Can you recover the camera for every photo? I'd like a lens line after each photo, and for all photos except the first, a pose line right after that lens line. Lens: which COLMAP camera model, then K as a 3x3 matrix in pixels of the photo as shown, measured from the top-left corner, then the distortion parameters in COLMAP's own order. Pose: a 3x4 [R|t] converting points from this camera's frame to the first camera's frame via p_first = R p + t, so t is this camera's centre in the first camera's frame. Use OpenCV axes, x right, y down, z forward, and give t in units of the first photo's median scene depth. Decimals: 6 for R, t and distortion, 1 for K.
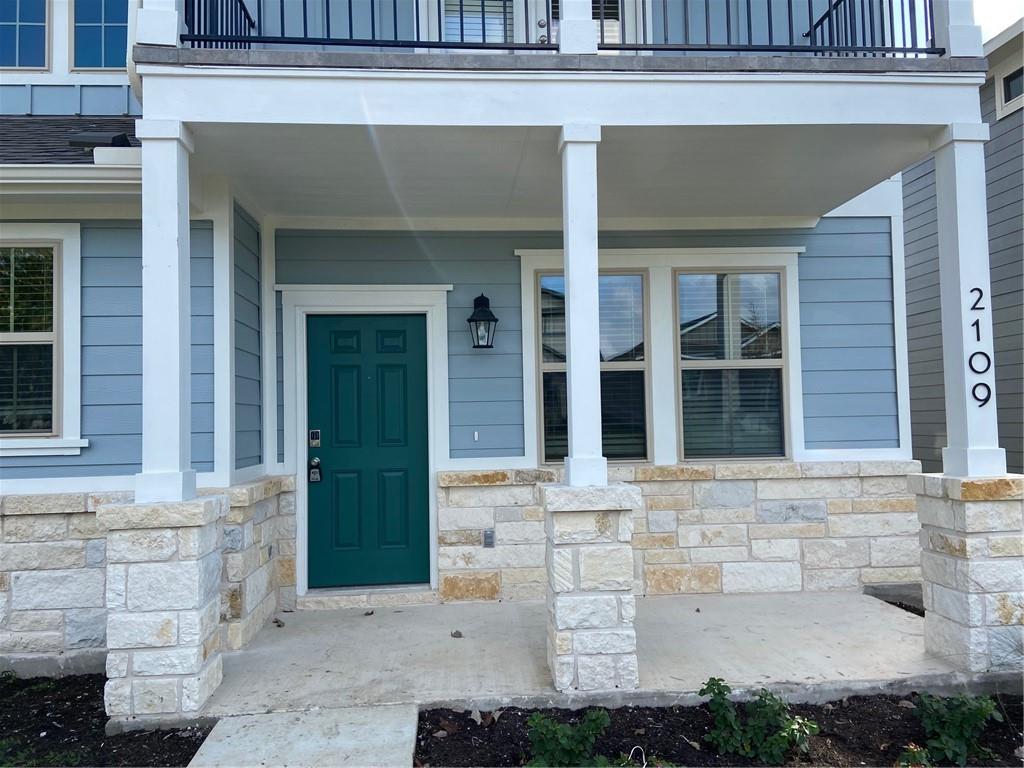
lens RADIAL K [[776.9, 0, 512.0], [0, 776.9, 384.0], [0, 0, 1]] dist [0.107764, -0.119613]
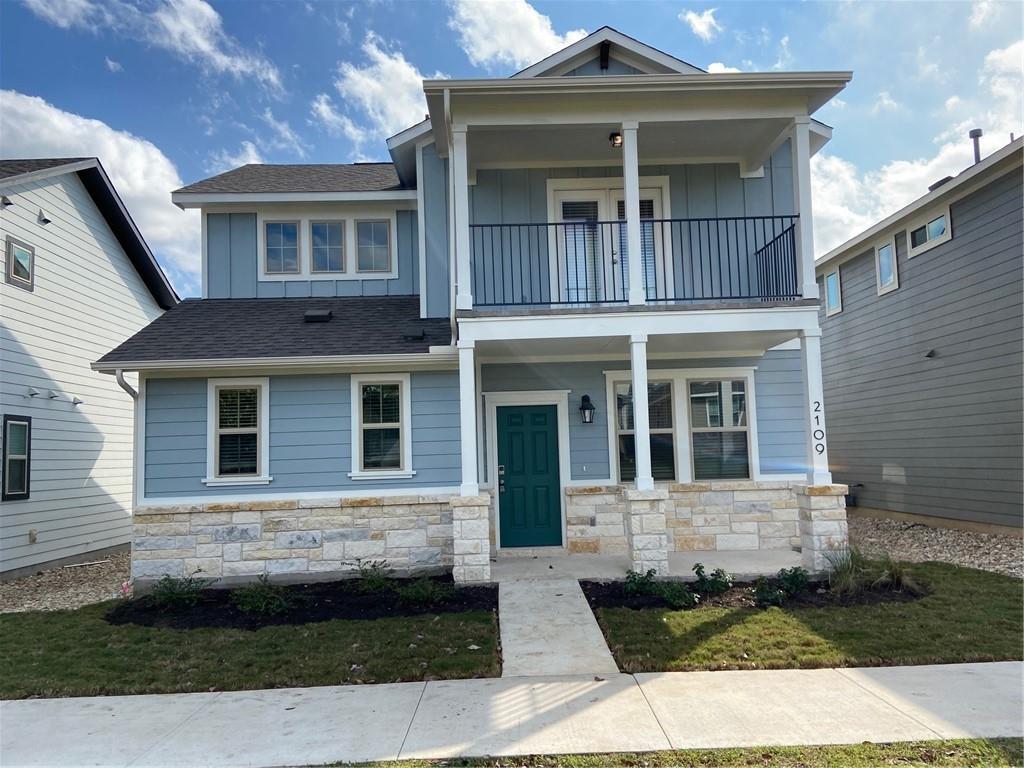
lens RADIAL K [[776.9, 0, 512.0], [0, 776.9, 384.0], [0, 0, 1]] dist [0.107764, -0.119613]
pose [[0.998290, -0.014354, -0.056660, -0.115629], [0.012015, 0.999070, -0.041414, -0.065661], [0.057202, 0.040662, 0.997534, -0.961154]]
